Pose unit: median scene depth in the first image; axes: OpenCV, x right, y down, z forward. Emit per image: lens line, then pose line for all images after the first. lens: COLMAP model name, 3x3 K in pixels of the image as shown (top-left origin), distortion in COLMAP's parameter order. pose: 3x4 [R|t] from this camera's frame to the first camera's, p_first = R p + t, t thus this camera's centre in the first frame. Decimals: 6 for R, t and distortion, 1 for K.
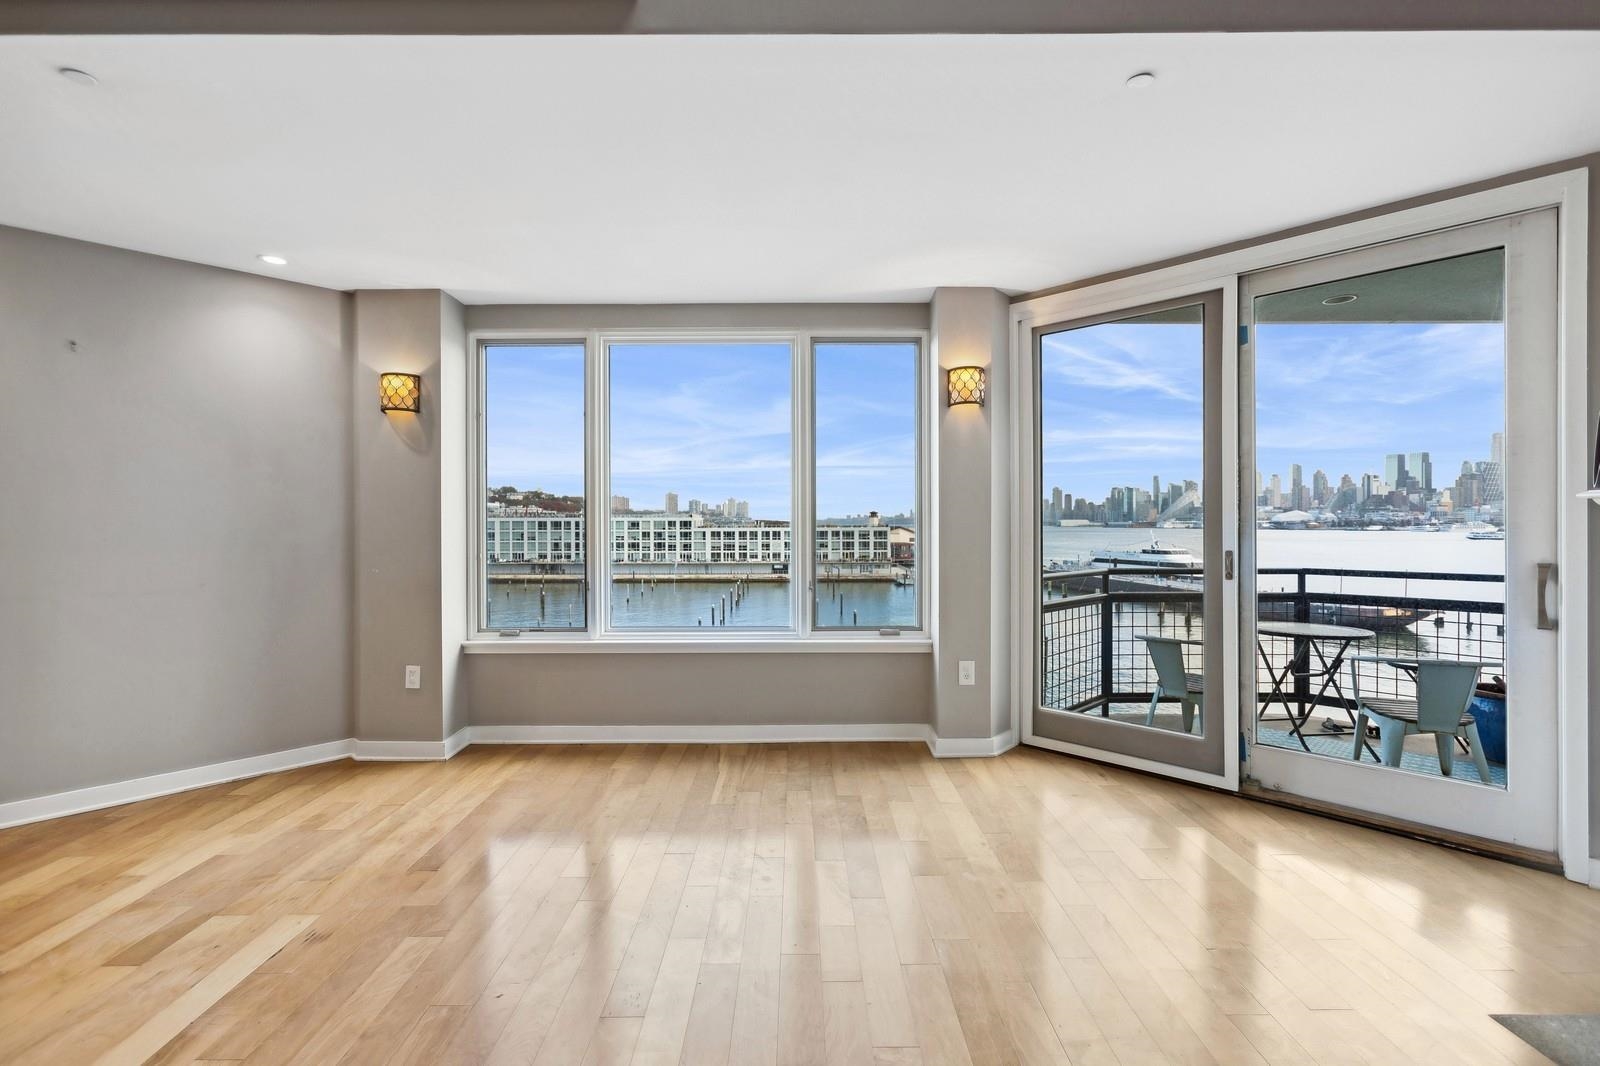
lens RADIAL K [[717.1, 0, 798.0], [0, 717.1, 528.6], [0, 0, 1]] dist [-0.009346, 0.005586]
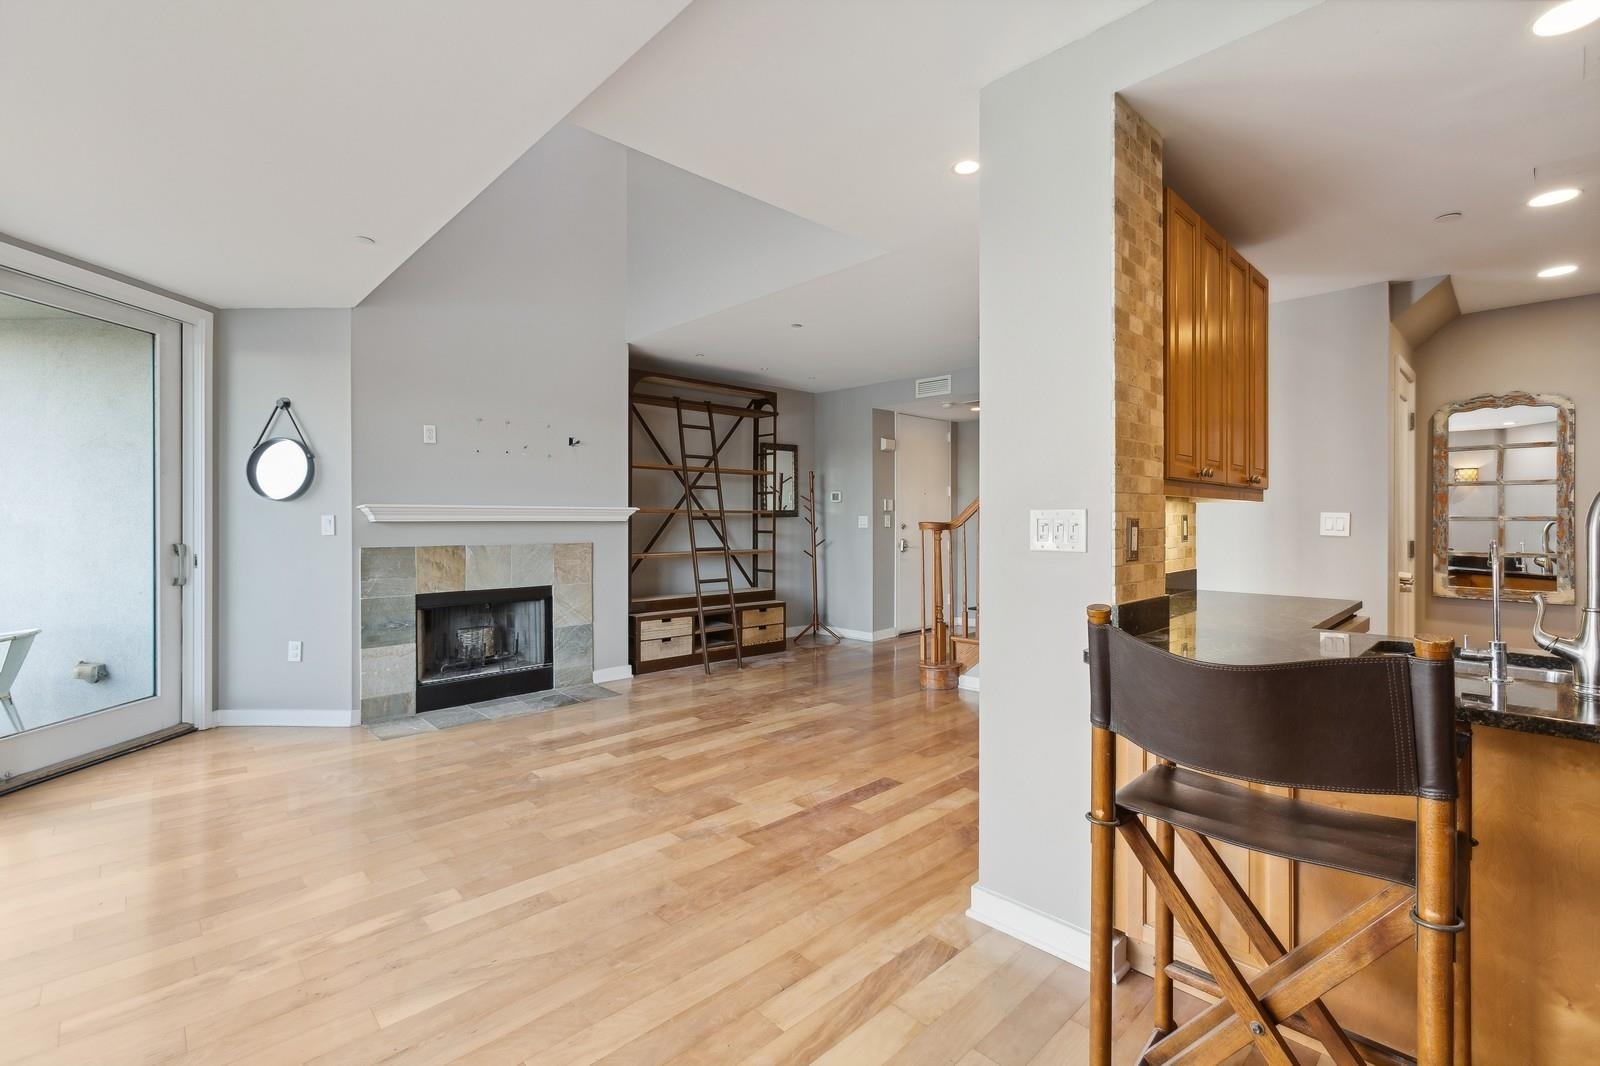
lens RADIAL K [[717.1, 0, 794.0], [0, 717.1, 520.3], [0, 0, 1]] dist [-0.009346, 0.005586]
pose [[-0.694667, -0.001838, 0.719329, -0.653398], [0.005368, 0.999956, 0.007739, -0.004850], [-0.719312, 0.009238, -0.694626, 0.689681]]
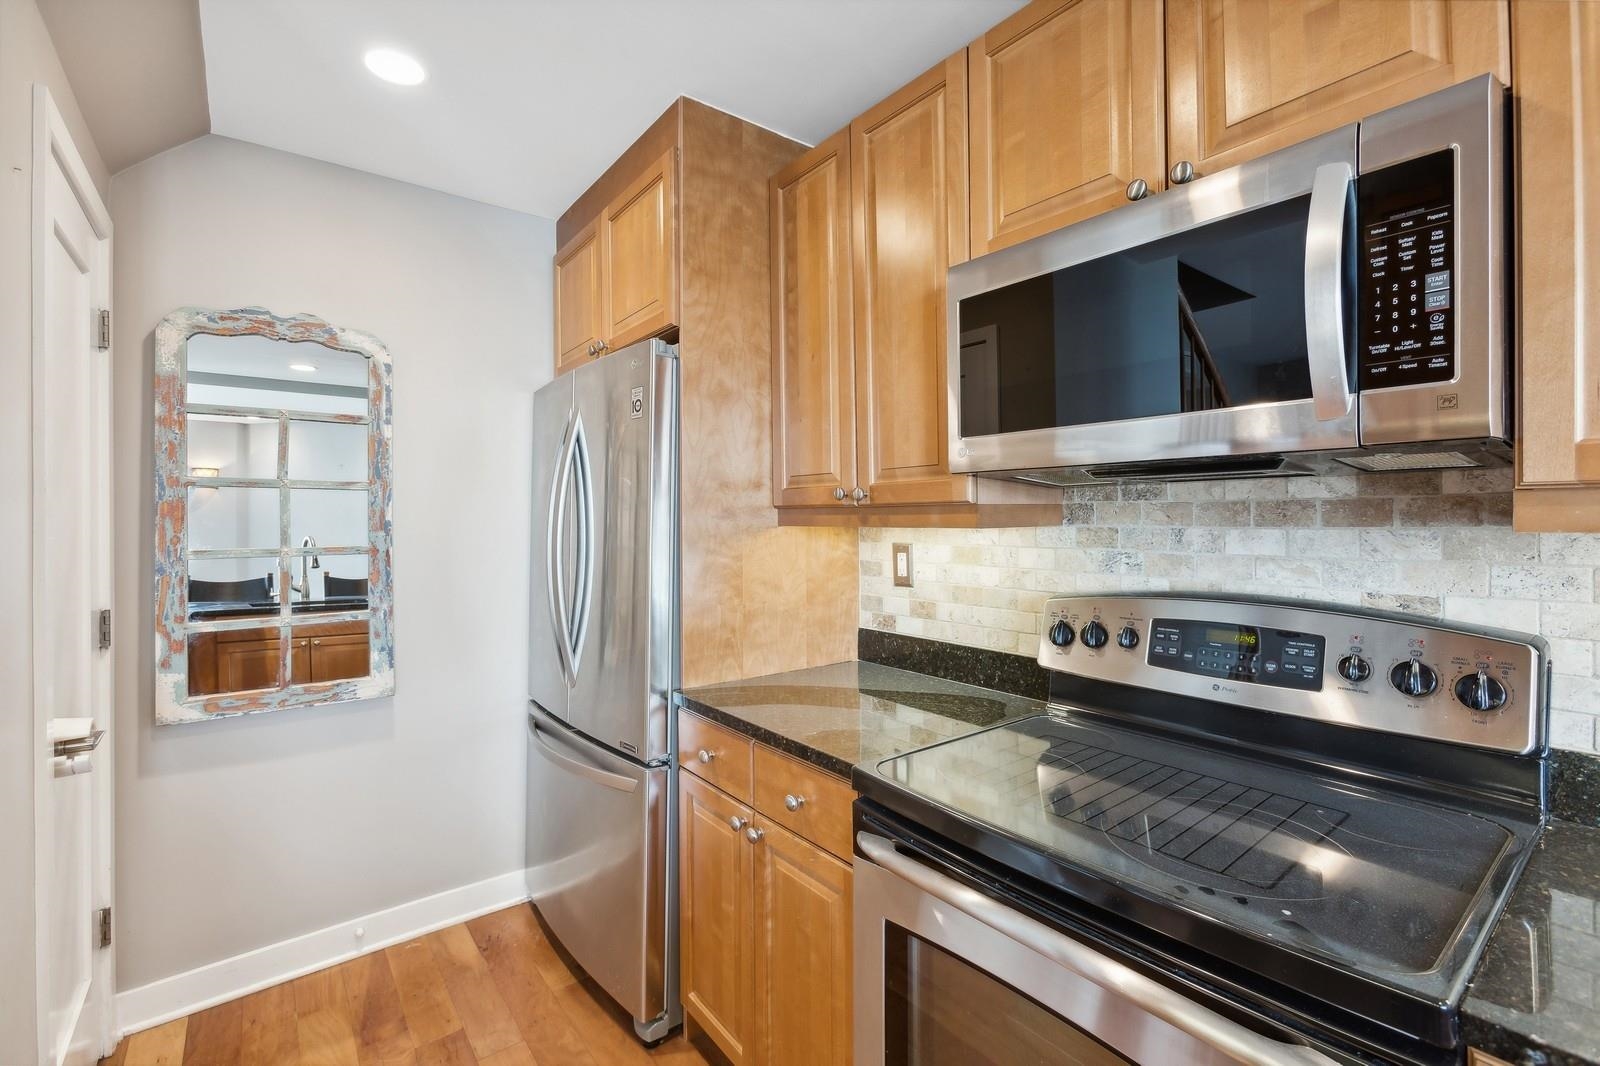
lens RADIAL K [[717.1, 0, 806.8], [0, 717.1, 519.3], [0, 0, 1]] dist [-0.009346, 0.005586]
pose [[-0.784031, 0.002067, -0.620718, -0.598842], [0.000302, 0.999996, 0.002949, -0.019057], [0.620722, 0.002124, -0.784028, -0.038295]]
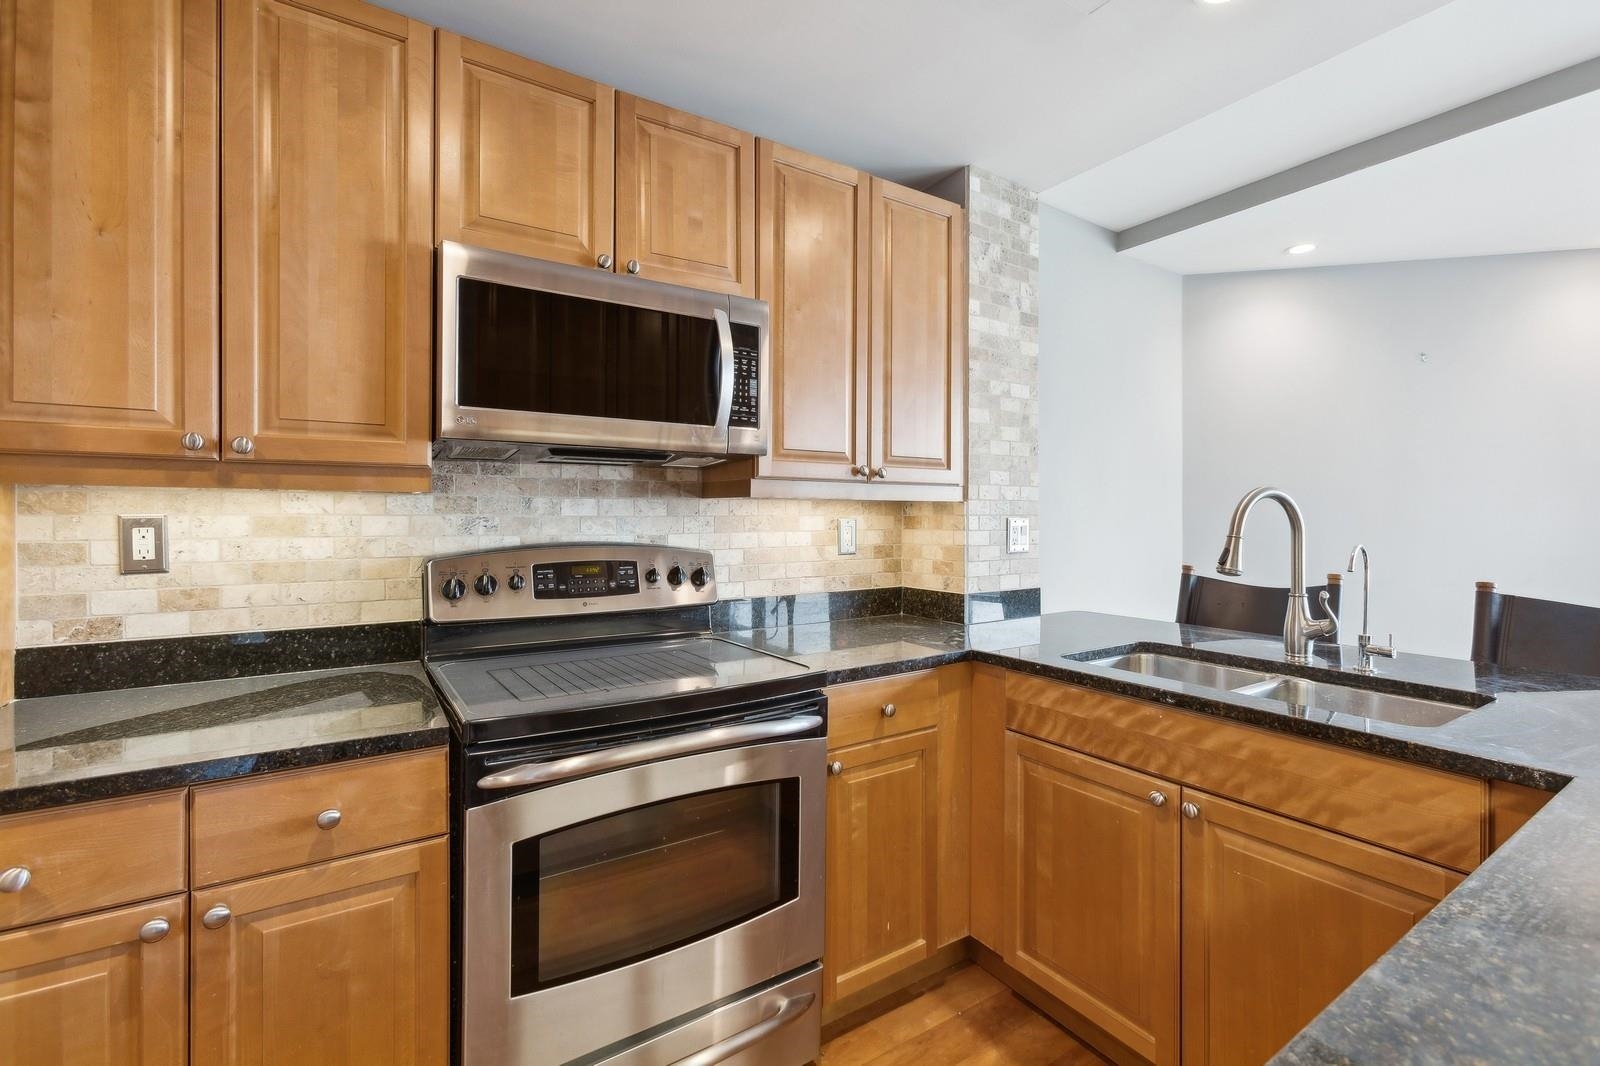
lens RADIAL K [[717.1, 0, 785.3], [0, 717.1, 514.1], [0, 0, 1]] dist [-0.009346, 0.005586]
pose [[0.549813, -0.004547, -0.835276, -0.481216], [-0.004477, 0.999955, -0.008390, -0.000447], [0.835276, 0.008352, 0.549767, -0.304459]]
